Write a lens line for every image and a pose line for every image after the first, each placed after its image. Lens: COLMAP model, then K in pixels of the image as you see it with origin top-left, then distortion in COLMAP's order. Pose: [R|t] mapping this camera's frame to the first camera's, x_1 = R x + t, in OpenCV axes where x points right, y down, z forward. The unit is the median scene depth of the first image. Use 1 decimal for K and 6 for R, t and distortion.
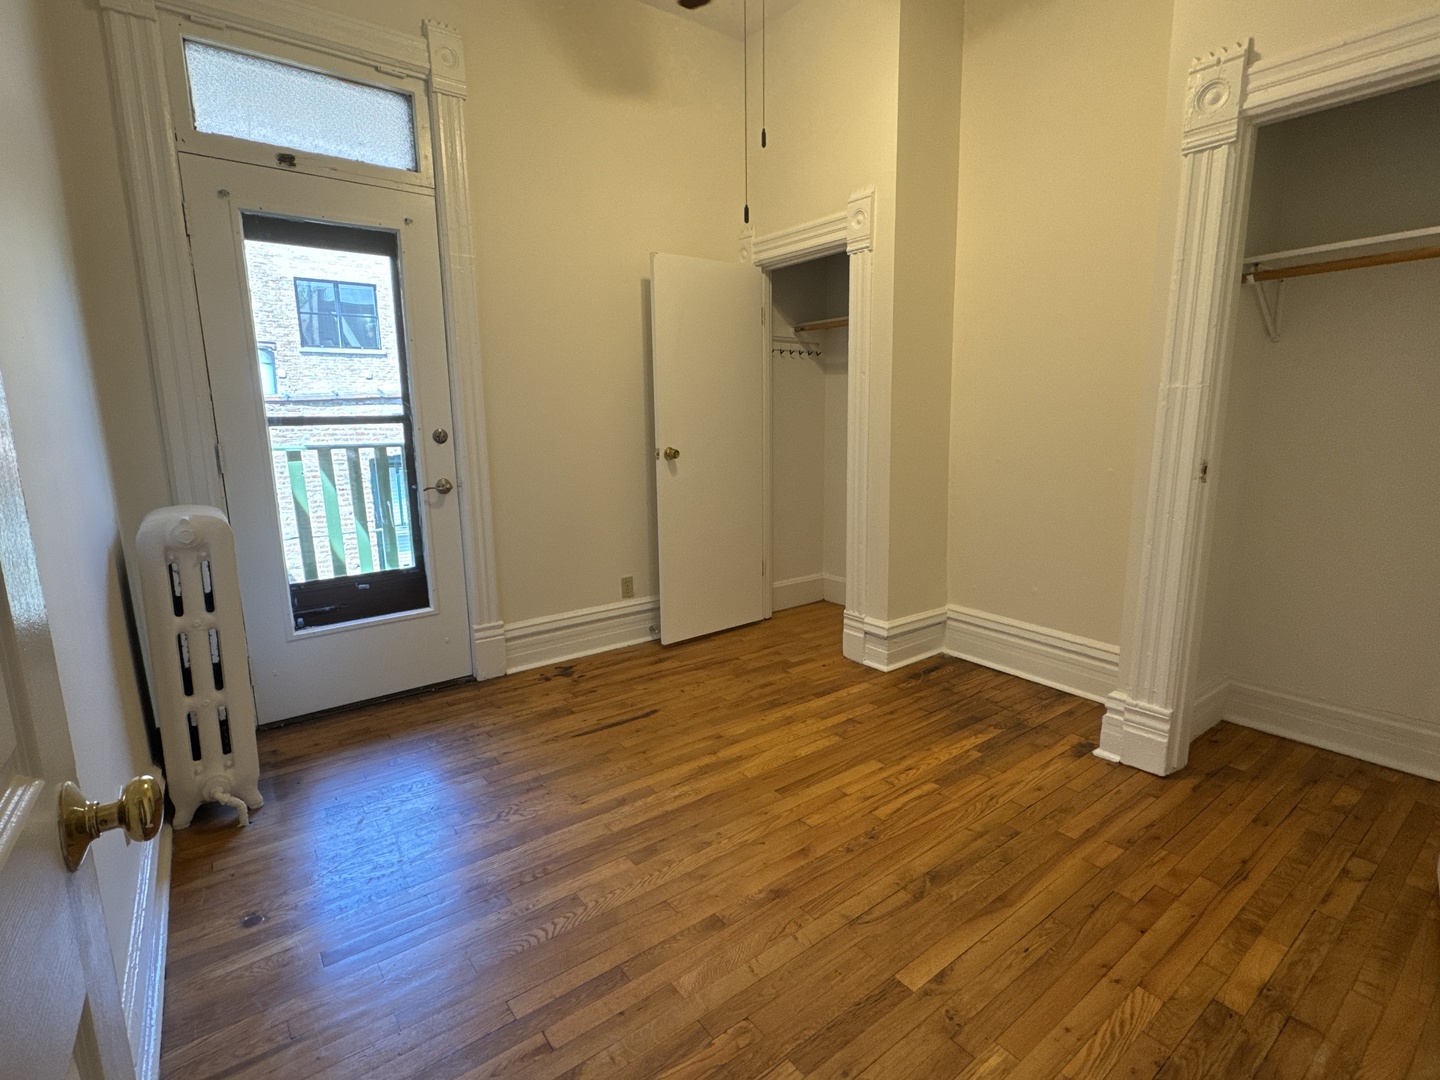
lens RADIAL K [[700.5, 0, 720.0], [0, 700.5, 540.0], [0, 0, 1]] dist [-0.004094, -0.000522]
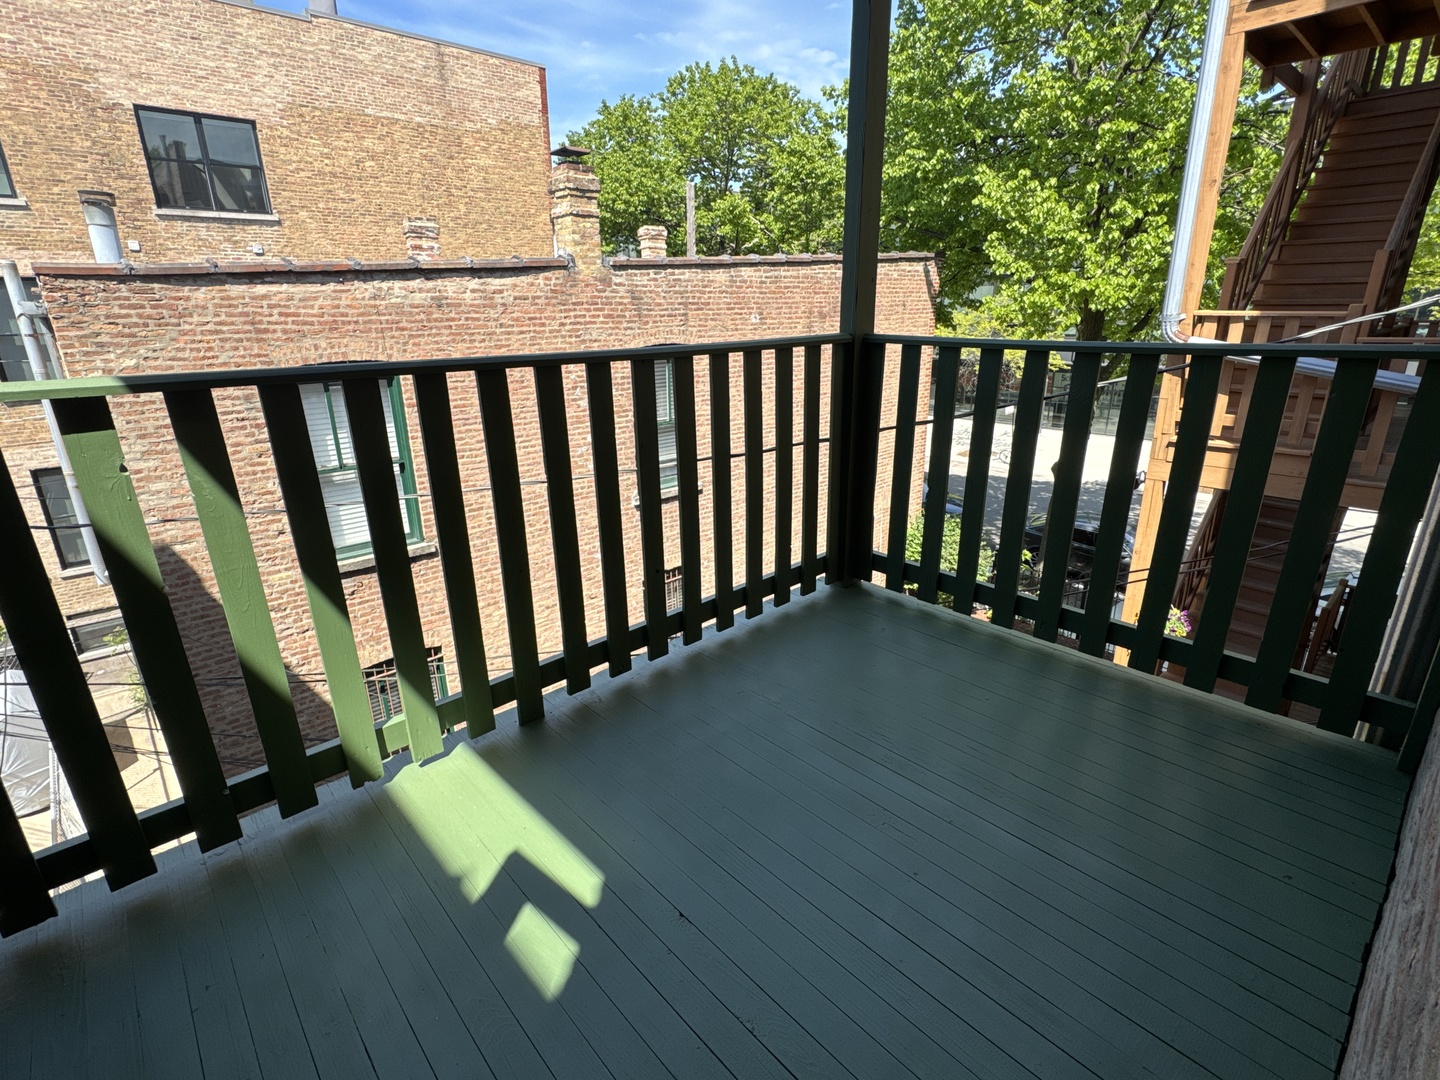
lens RADIAL K [[700.5, 0, 720.0], [0, 700.5, 540.0], [0, 0, 1]] dist [-0.004094, -0.000522]
pose [[0.994855, -0.033699, 0.095538, -0.094018], [0.019442, 0.989033, 0.146409, -0.027077], [-0.099424, -0.143798, 0.984600, 0.171488]]
